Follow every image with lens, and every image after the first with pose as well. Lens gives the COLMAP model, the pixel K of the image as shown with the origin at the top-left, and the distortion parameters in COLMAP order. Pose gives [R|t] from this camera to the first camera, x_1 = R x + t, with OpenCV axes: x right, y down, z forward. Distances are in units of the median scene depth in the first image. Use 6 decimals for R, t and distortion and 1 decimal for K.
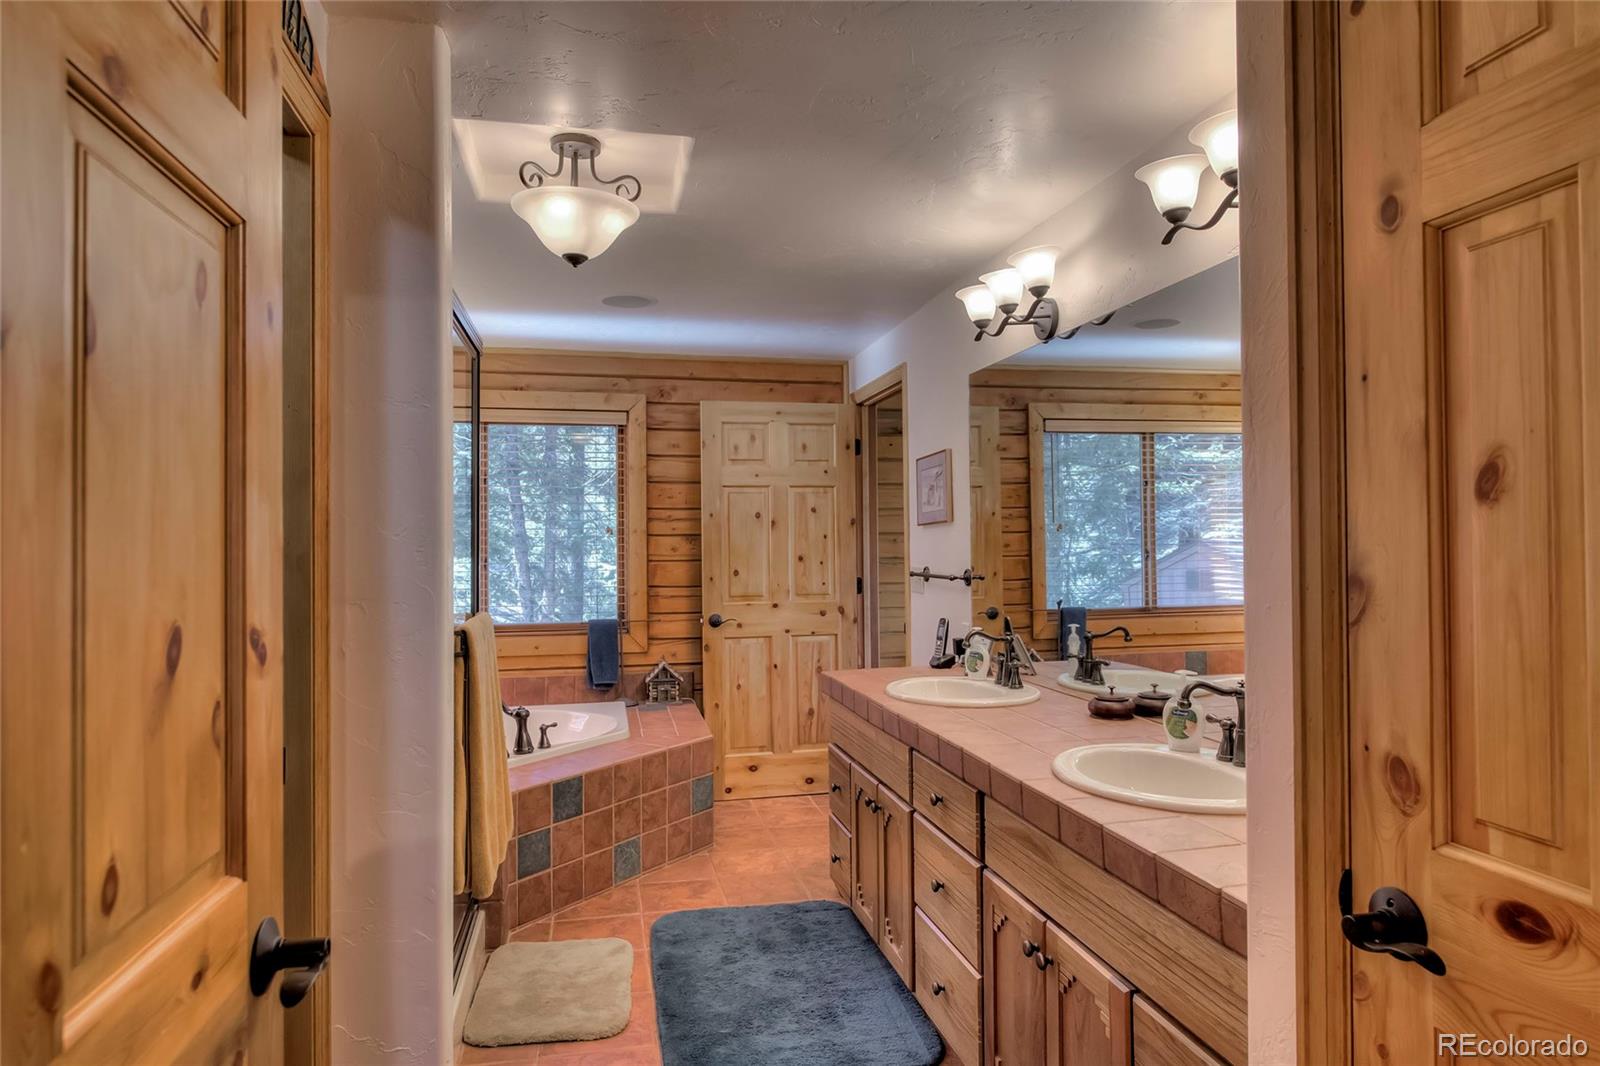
lens RADIAL K [[978.6, 0, 792.5], [0, 978.6, 532.7], [0, 0, 1]] dist [0.000364, 0.000364]
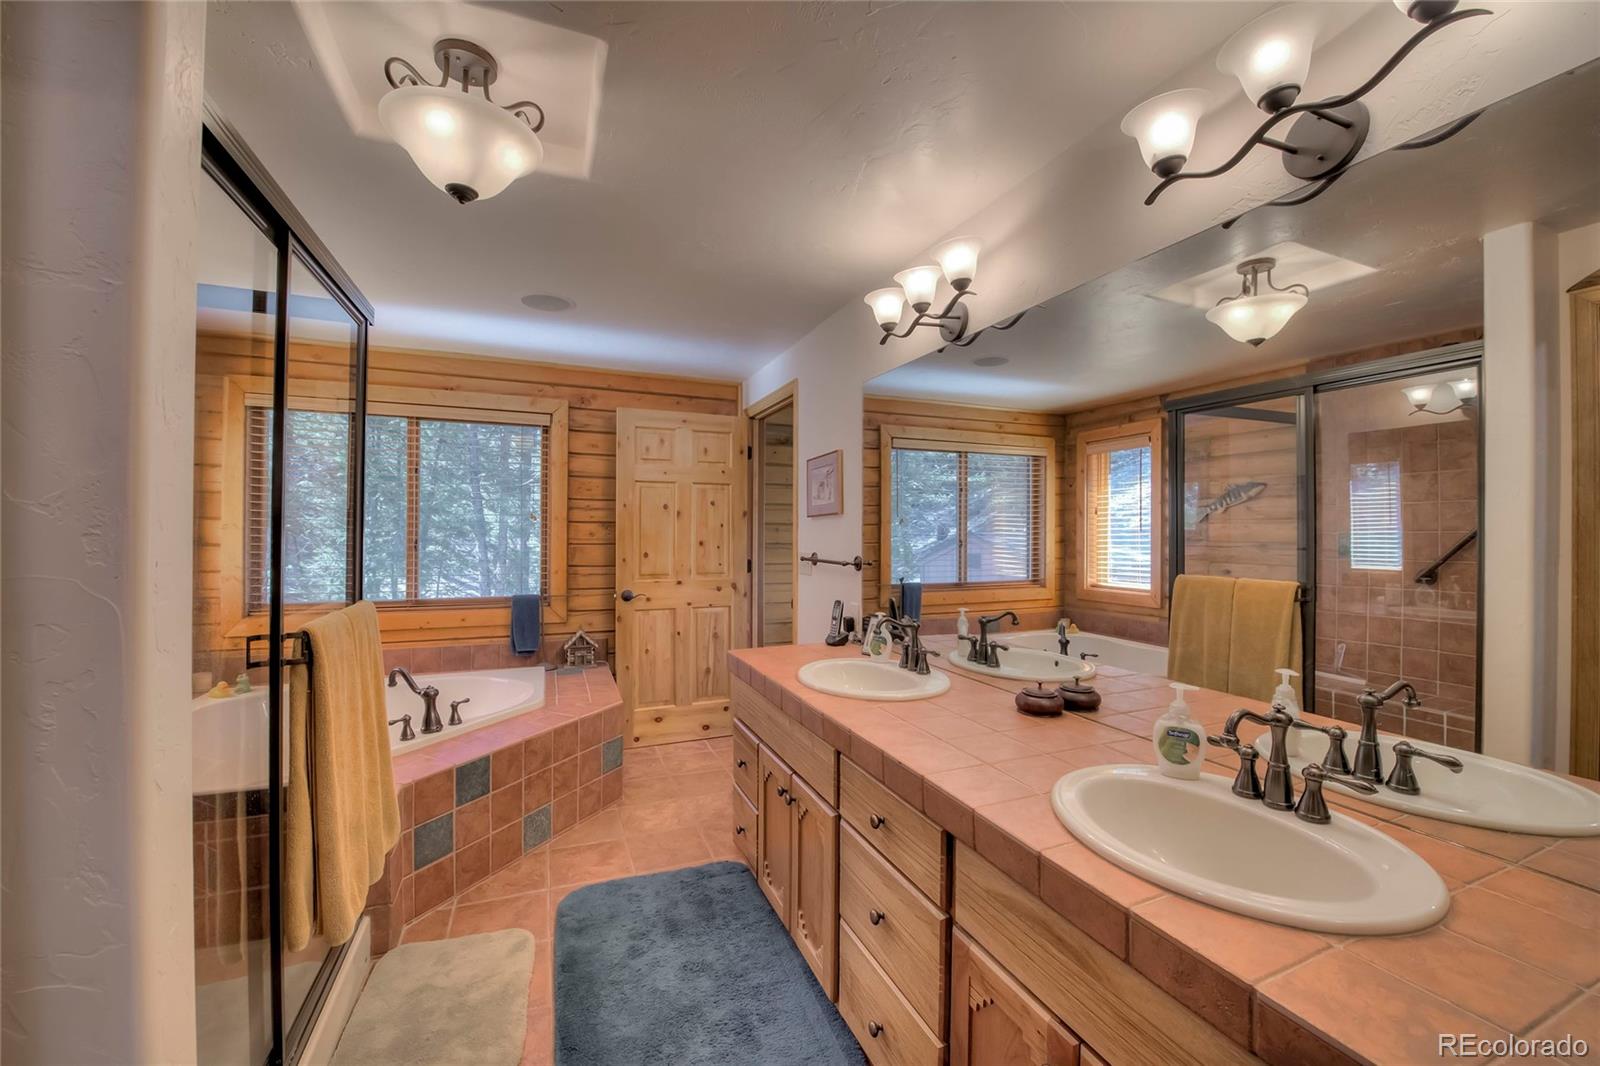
lens RADIAL K [[634.2, 0, 801.2], [0, 634.2, 531.1], [0, 0, 1]] dist [-0.013803, -0.003434]
pose [[0.982704, 0.015180, 0.184562, -0.015100], [-0.017079, 0.999816, 0.008704, 0.002532], [-0.184396, -0.011705, 0.982782, 0.216911]]
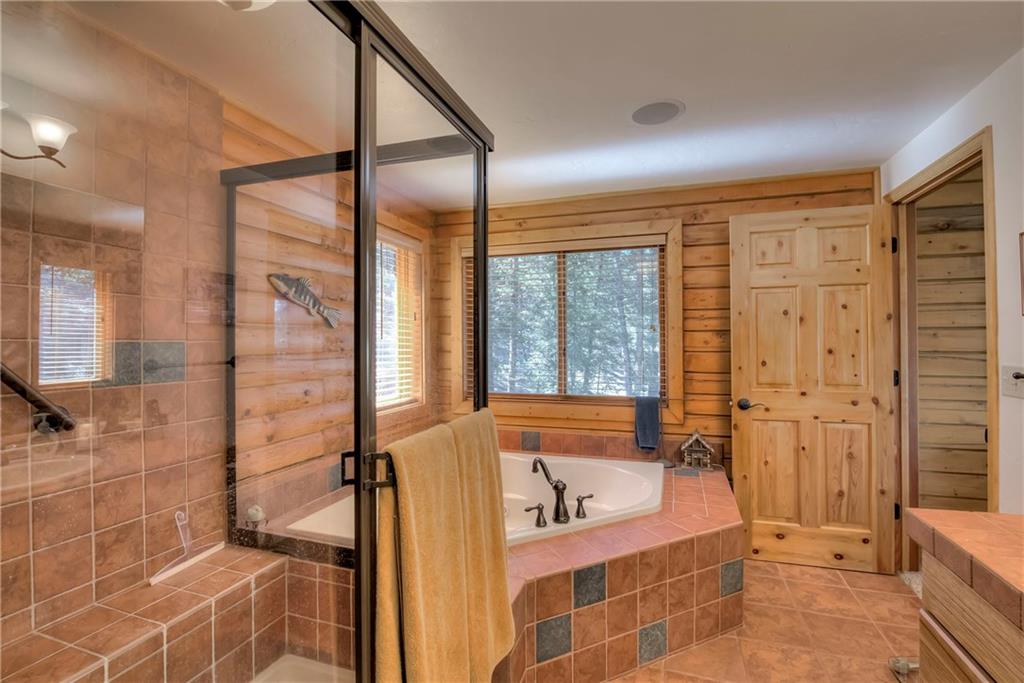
lens RADIAL K [[464.8, 0, 514.9], [0, 464.8, 337.1], [0, 0, 1]] dist [-0.014468, -0.000416]
pose [[0.865661, 0.000140, -0.500630, -0.038842], [0.004681, 0.999954, 0.008374, 0.004558], [0.500609, -0.009593, 0.865621, 0.388793]]
